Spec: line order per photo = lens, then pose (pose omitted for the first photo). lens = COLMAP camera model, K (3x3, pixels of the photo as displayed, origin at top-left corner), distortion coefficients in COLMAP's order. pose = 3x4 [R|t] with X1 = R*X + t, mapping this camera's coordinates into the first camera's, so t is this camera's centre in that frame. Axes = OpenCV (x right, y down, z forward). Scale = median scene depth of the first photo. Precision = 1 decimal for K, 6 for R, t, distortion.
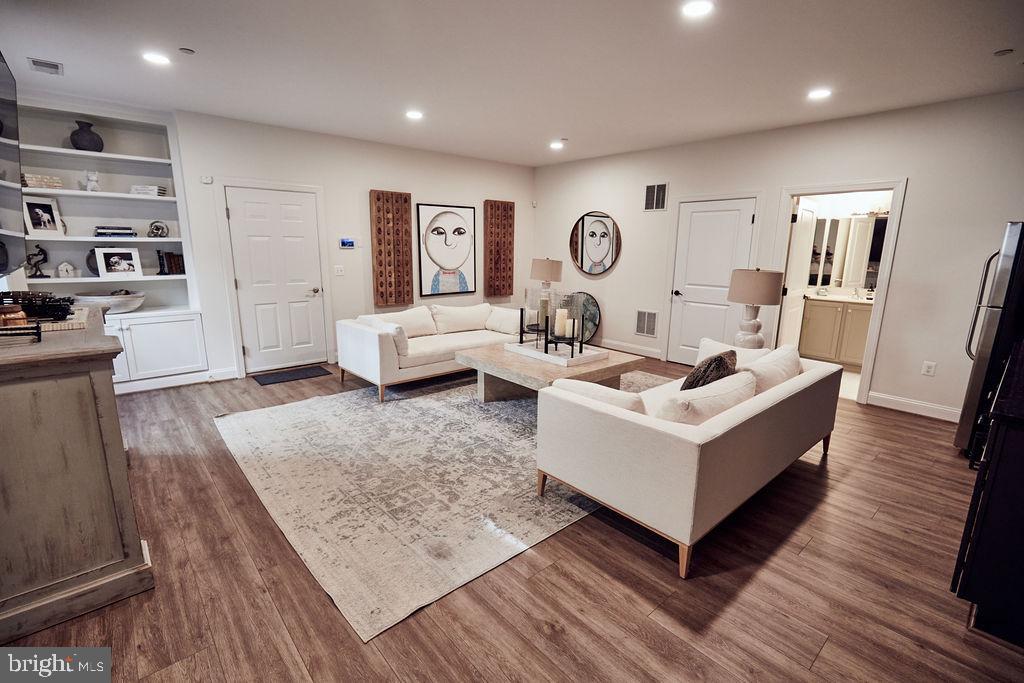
lens RADIAL K [[475.3, 0, 510.1], [0, 475.3, 330.5], [0, 0, 1]] dist [0.001230, 0.000141]
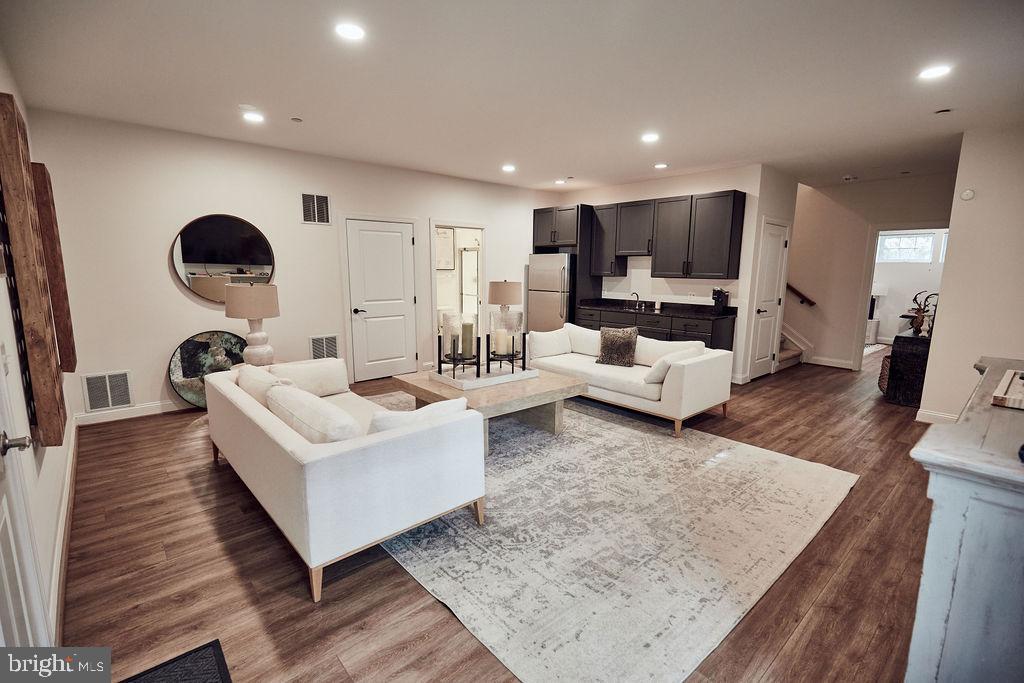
lens RADIAL K [[465.2, 0, 508.9], [0, 465.2, 345.0], [0, 0, 1]] dist [0.000261, 0.000004]
pose [[-0.009783, -0.182116, 0.983228, -0.893407], [0.164726, 0.969549, 0.181221, -0.194388], [-0.986291, 0.163736, 0.020514, 0.988854]]
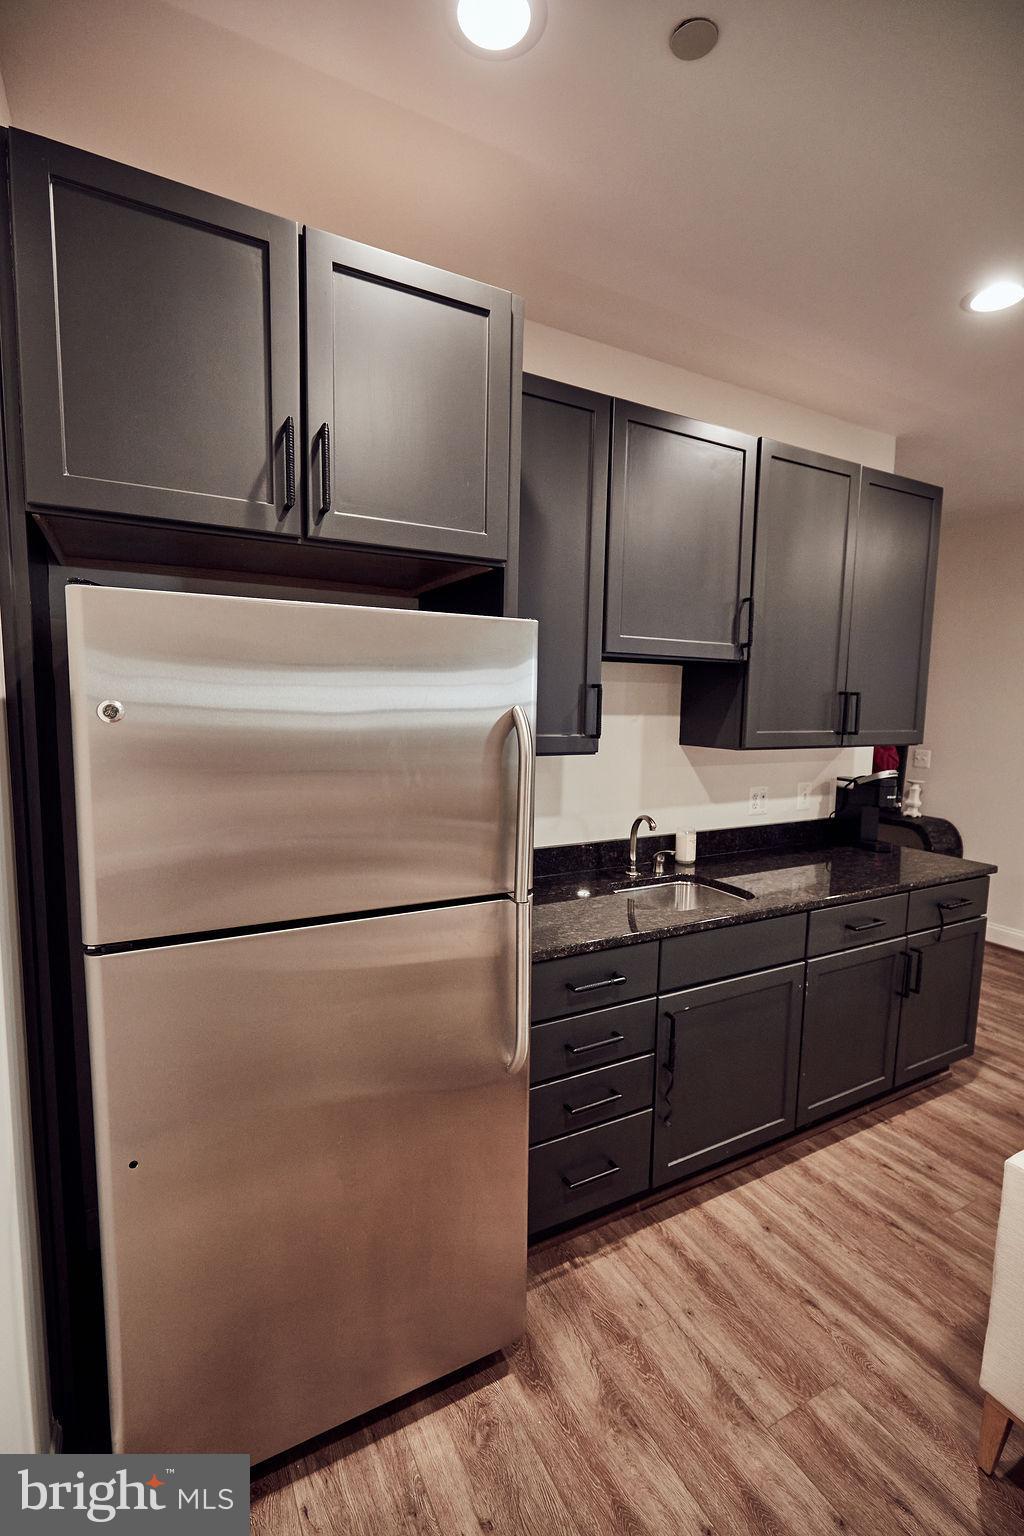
lens RADIAL K [[697.8, 0, 505.4], [0, 697.8, 777.0], [0, 0, 1]] dist [0.000261, 0.000004]
pose [[-0.972945, -0.060386, 0.223007, 0.747205], [0.006987, 0.957107, 0.289651, -0.205086], [-0.230933, 0.283372, -0.930790, 1.124187]]
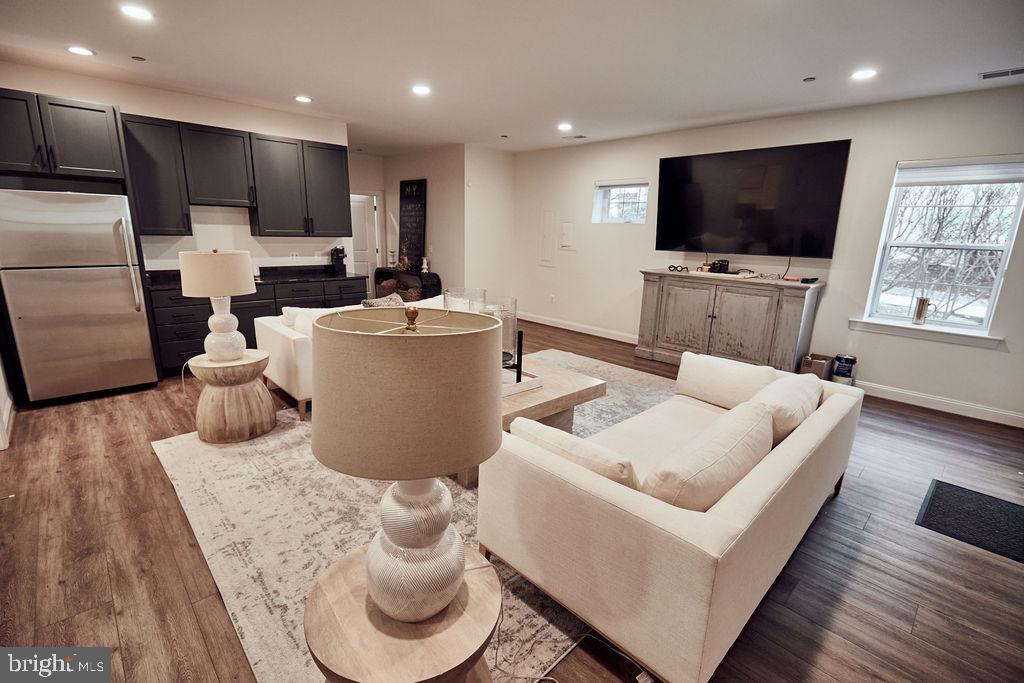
lens RADIAL K [[465.2, 0, 508.9], [0, 465.2, 345.0], [0, 0, 1]] dist [0.000261, 0.000004]
pose [[-0.997661, -0.033070, -0.059832, 0.098818], [-0.054711, 0.911007, 0.408745, -0.329608], [0.040990, 0.411062, -0.910685, 1.777981]]
